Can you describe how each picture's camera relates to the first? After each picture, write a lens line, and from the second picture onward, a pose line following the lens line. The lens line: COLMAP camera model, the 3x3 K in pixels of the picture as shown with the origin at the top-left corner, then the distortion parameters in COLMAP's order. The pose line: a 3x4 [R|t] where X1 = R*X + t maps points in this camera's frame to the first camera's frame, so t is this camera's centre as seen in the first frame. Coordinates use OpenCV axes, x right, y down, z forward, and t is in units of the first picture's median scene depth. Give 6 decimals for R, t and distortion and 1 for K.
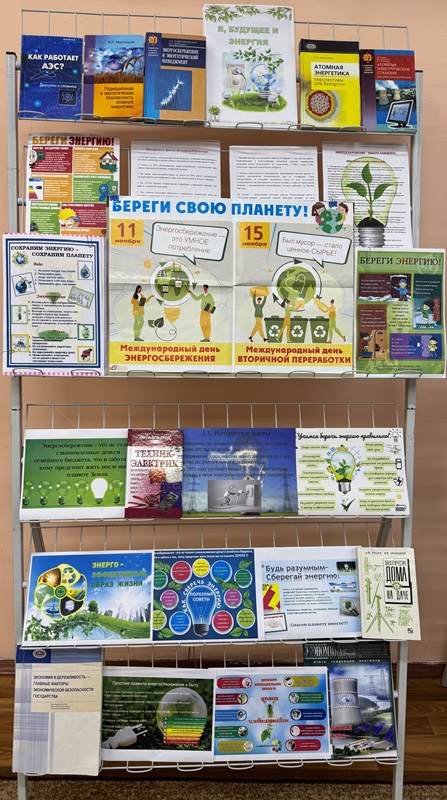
lens RADIAL K [[594.3, 0, 223.5], [0, 594.3, 400.0], [0, 0, 1]] dist [0.071986, -0.114024]
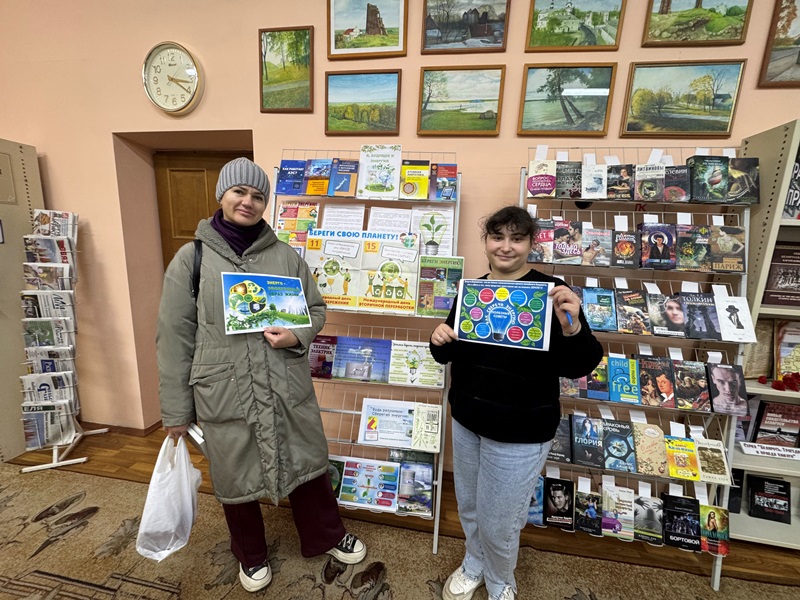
lens RADIAL K [[324.0, 0, 400.0], [0, 324.0, 300.0], [0, 0, 1]] dist [-0.000011, -0.000392]
pose [[0.986327, 0.054568, -0.155501, 0.325688], [-0.068913, 0.993698, -0.088403, 0.007197], [0.149697, 0.097910, 0.983872, -0.102609]]
